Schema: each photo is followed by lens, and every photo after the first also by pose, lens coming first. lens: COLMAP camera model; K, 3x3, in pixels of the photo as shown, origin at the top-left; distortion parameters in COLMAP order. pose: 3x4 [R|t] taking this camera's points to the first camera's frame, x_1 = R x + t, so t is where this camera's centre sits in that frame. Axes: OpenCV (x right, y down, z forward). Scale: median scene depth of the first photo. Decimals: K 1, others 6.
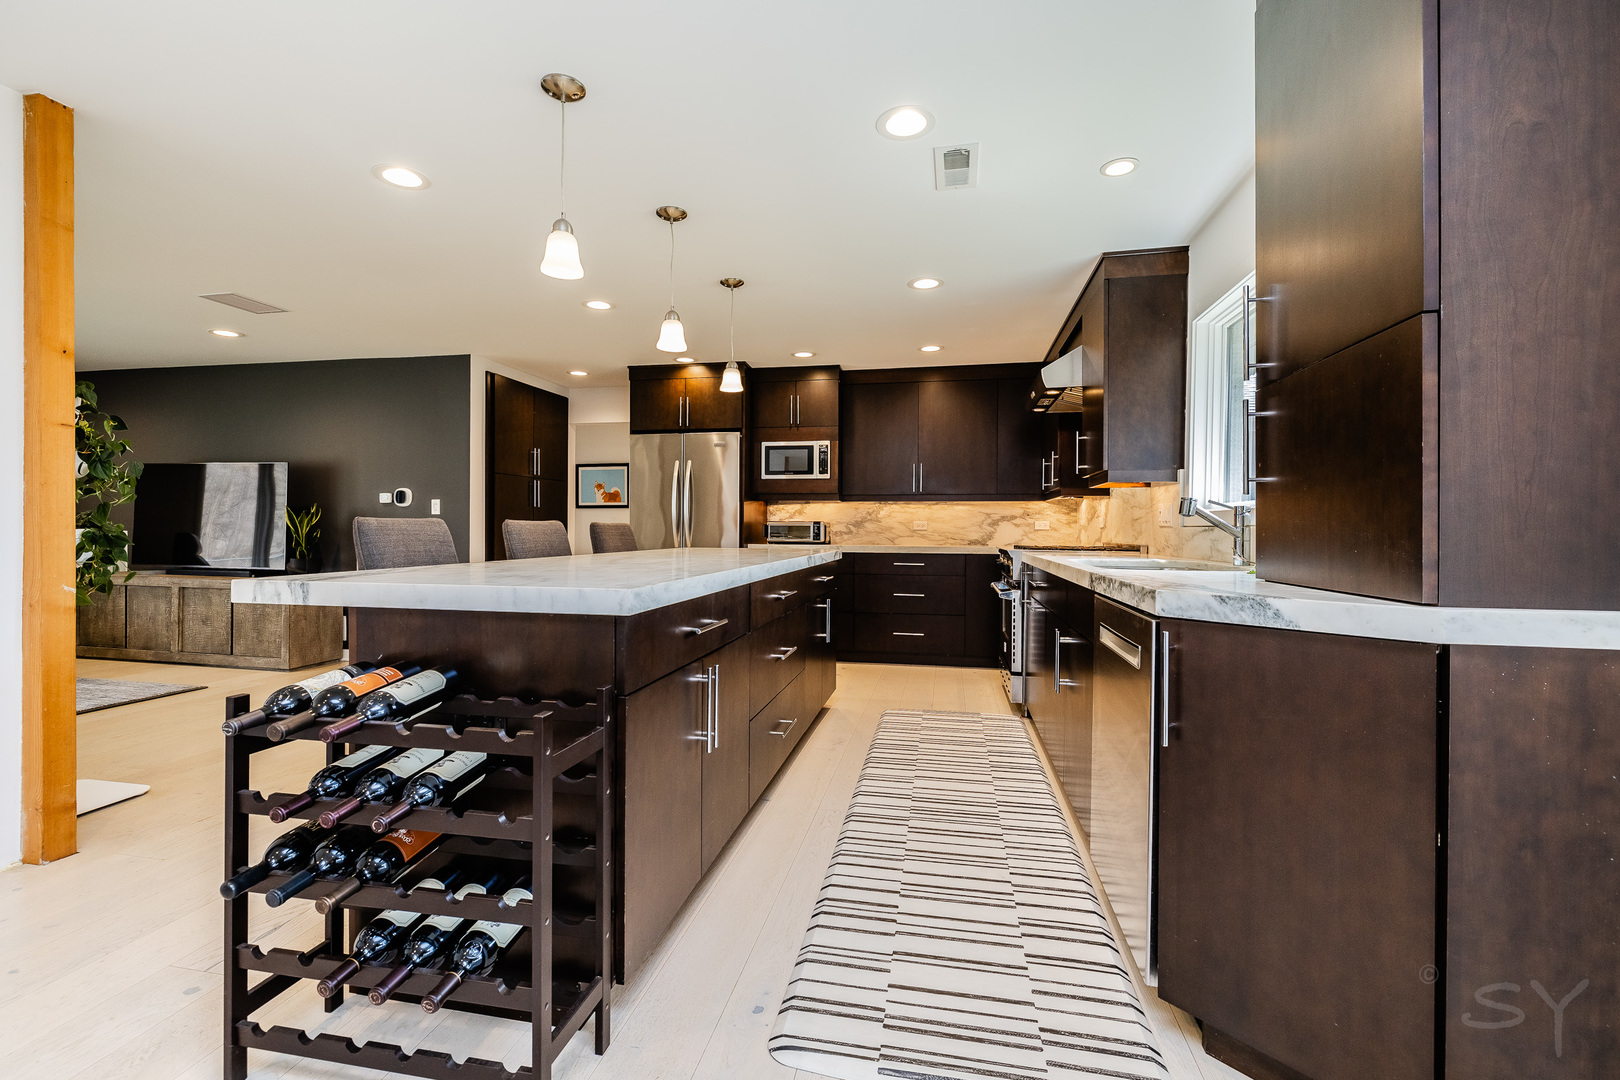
lens RADIAL K [[696.8, 0, 800.3], [0, 696.8, 536.9], [0, 0, 1]] dist [0.002380, 0.001077]
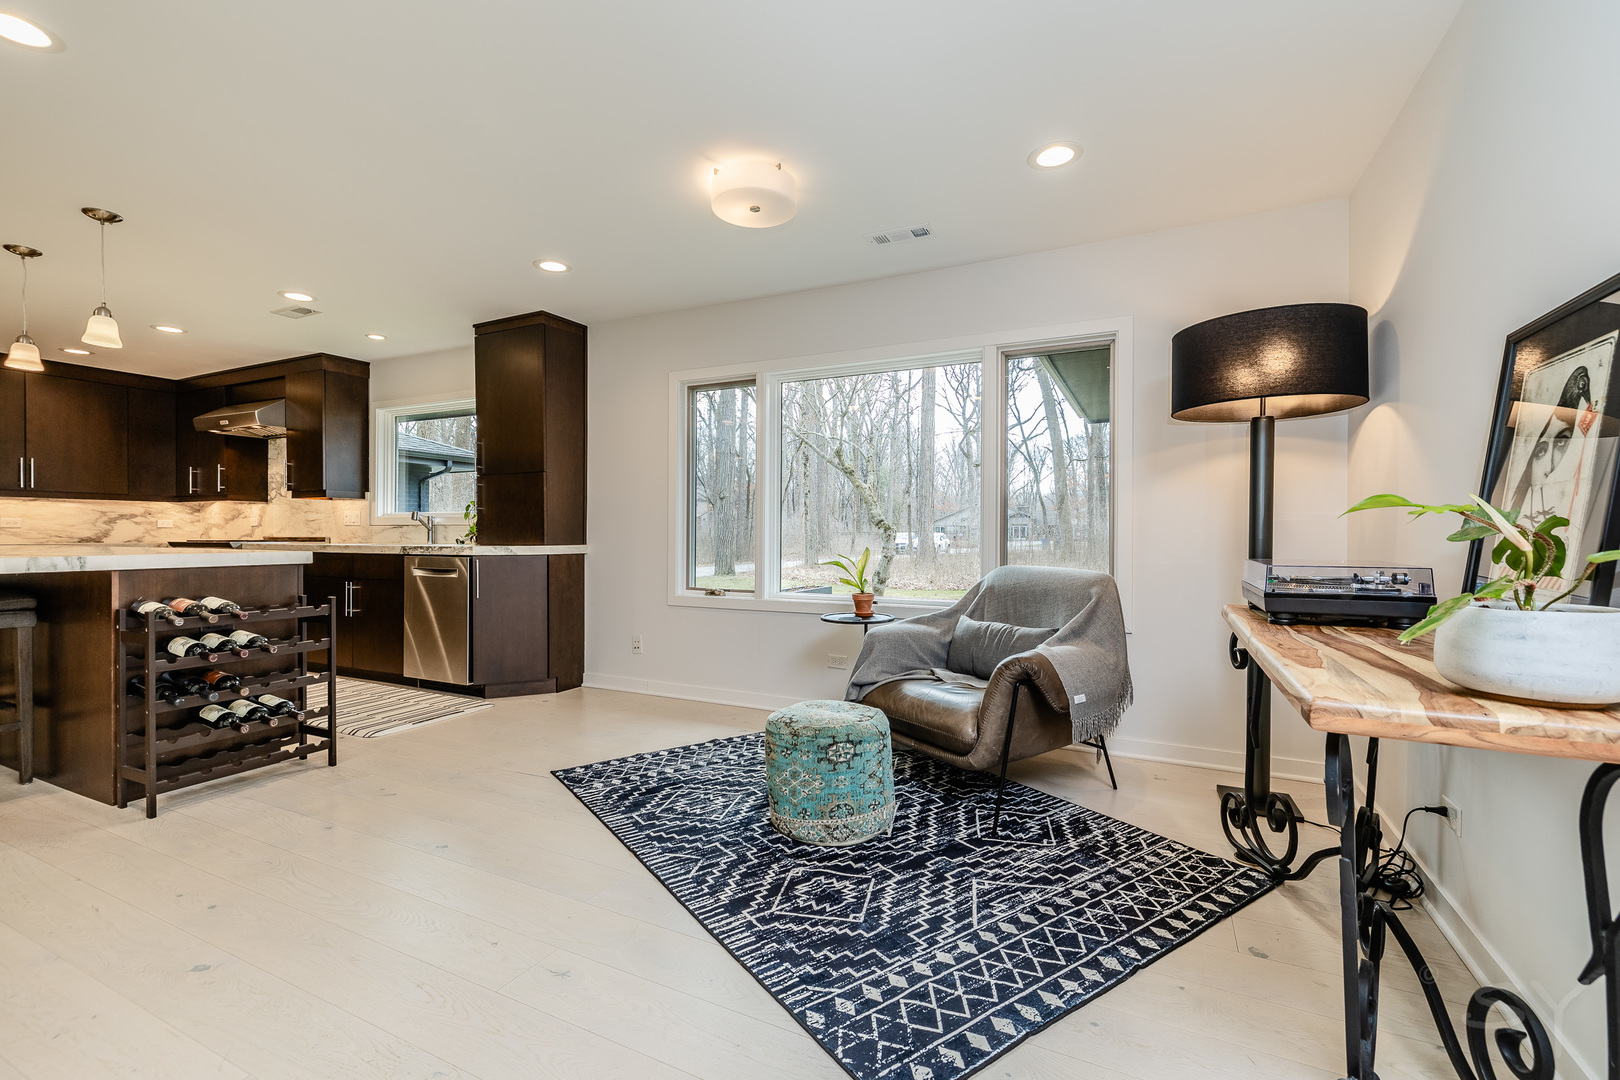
lens RADIAL K [[696.8, 0, 793.0], [0, 696.8, 536.4], [0, 0, 1]] dist [0.002380, 0.001077]
pose [[0.255879, -0.008764, 0.966669, -0.497827], [0.009701, 0.999932, 0.006498, 0.006570], [-0.966660, 0.007715, 0.255947, -0.265779]]
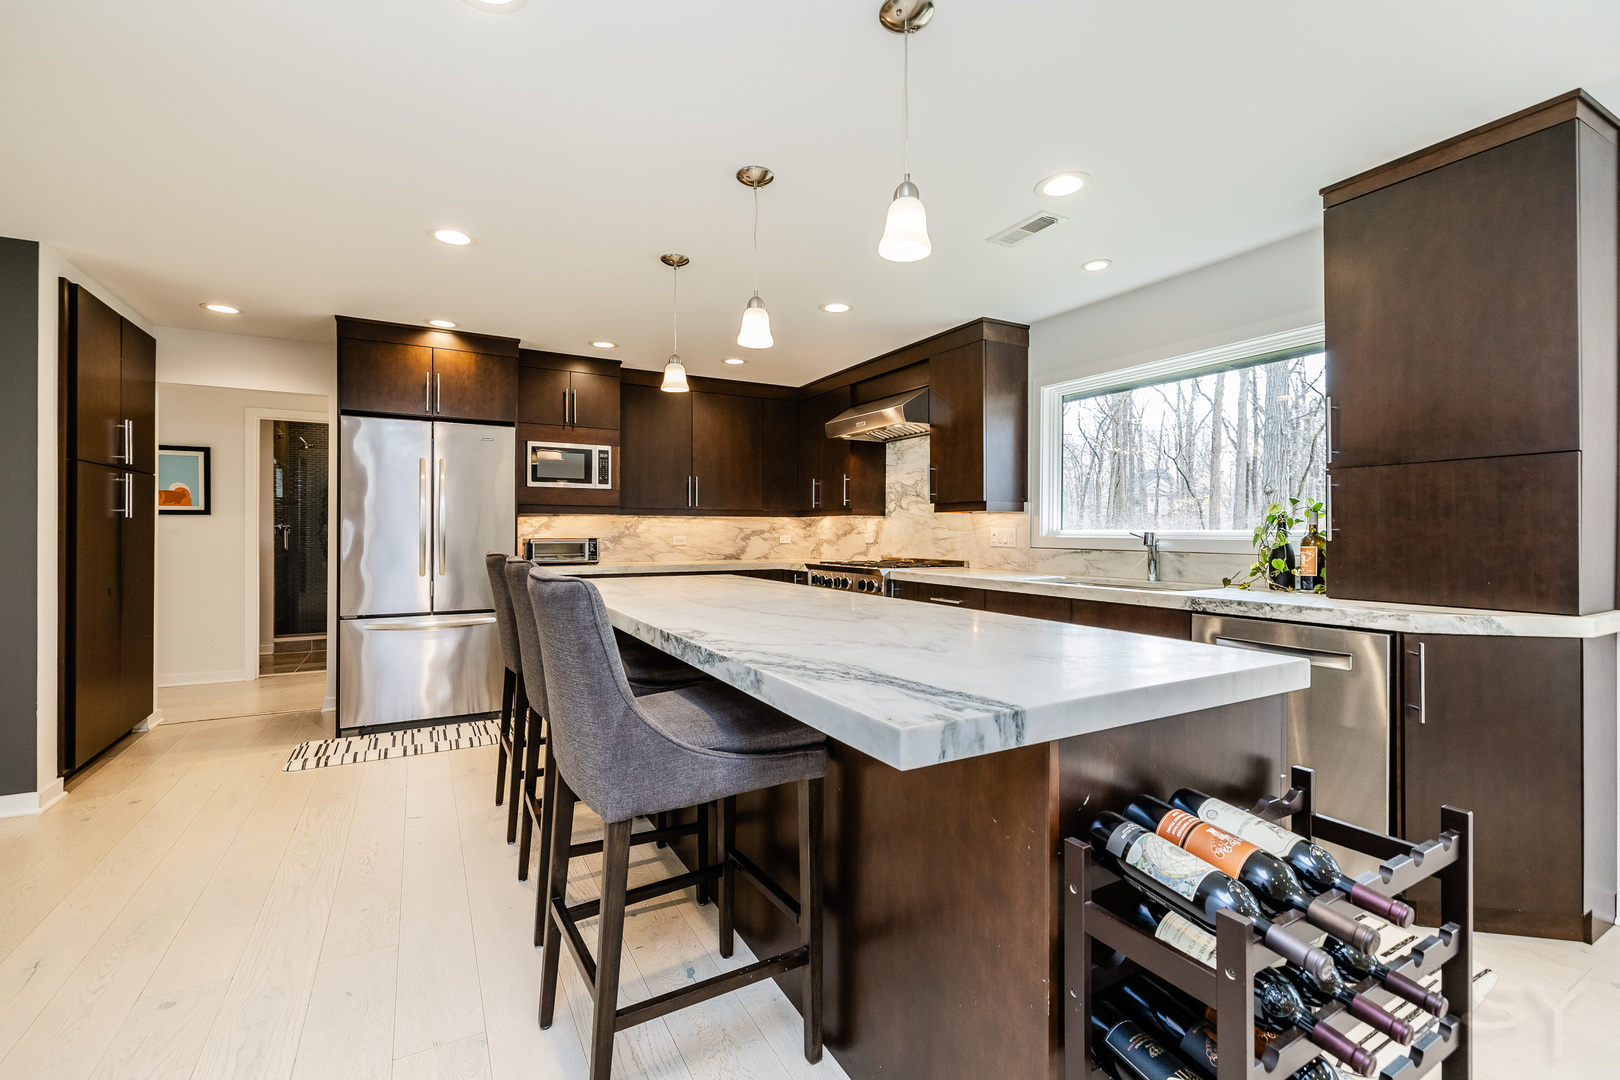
lens RADIAL K [[696.8, 0, 804.1], [0, 696.8, 531.1], [0, 0, 1]] dist [0.002380, 0.001077]
pose [[0.761744, -0.003371, 0.647869, -0.337478], [0.008999, 0.999945, -0.005378, -0.024221], [-0.647816, 0.009927, 0.761732, 0.177622]]
